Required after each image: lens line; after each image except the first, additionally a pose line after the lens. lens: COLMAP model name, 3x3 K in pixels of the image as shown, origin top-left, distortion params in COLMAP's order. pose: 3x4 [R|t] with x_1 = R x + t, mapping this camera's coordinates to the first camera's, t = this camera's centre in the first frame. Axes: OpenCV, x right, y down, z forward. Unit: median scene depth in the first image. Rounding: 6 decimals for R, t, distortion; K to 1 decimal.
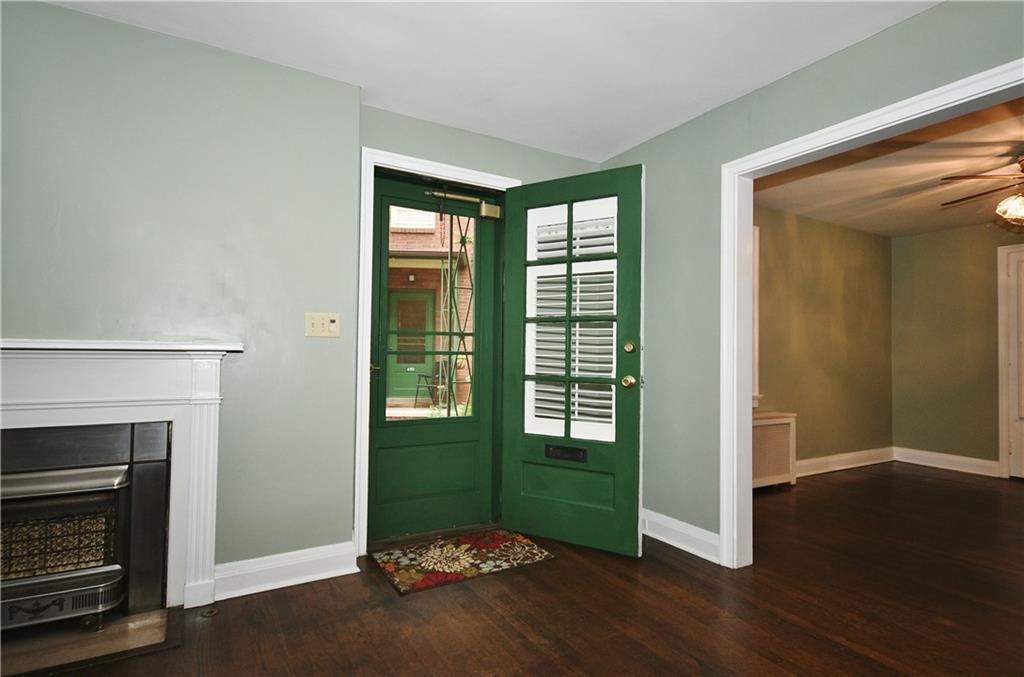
lens RADIAL K [[526.4, 0, 513.6], [0, 526.4, 336.4], [0, 0, 1]] dist [-0.000541, -0.001121]
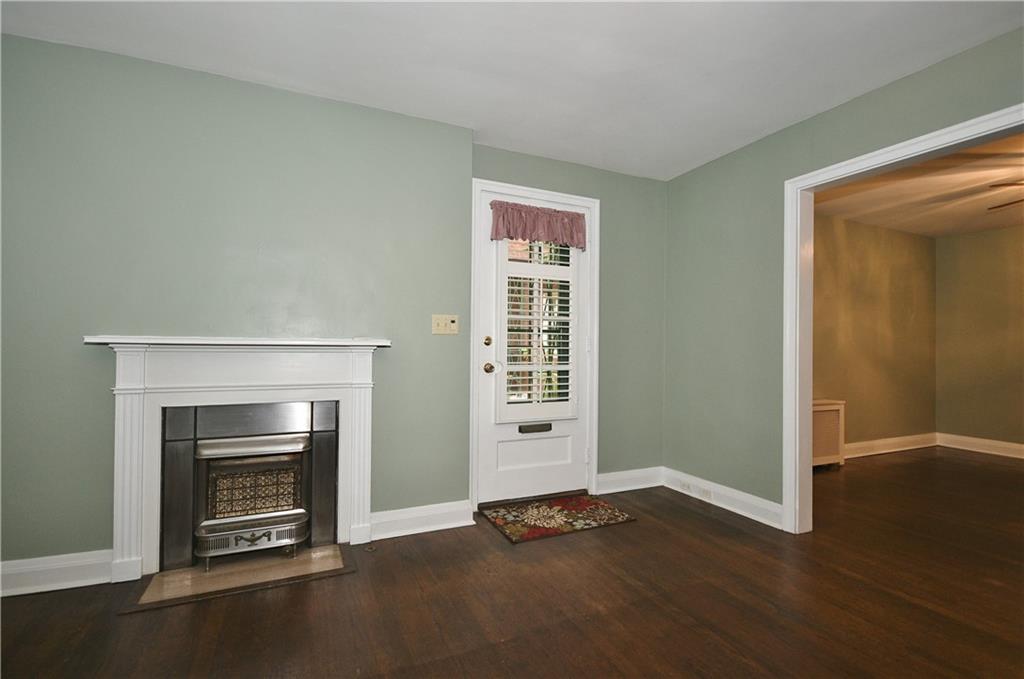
lens RADIAL K [[467.5, 0, 506.3], [0, 467.5, 340.2], [0, 0, 1]] dist [-0.010586, -0.003533]
pose [[0.993645, -0.003959, -0.112490, -0.095754], [0.005951, 0.999831, 0.017378, -0.003683], [0.112402, -0.017937, 0.993501, -0.073655]]
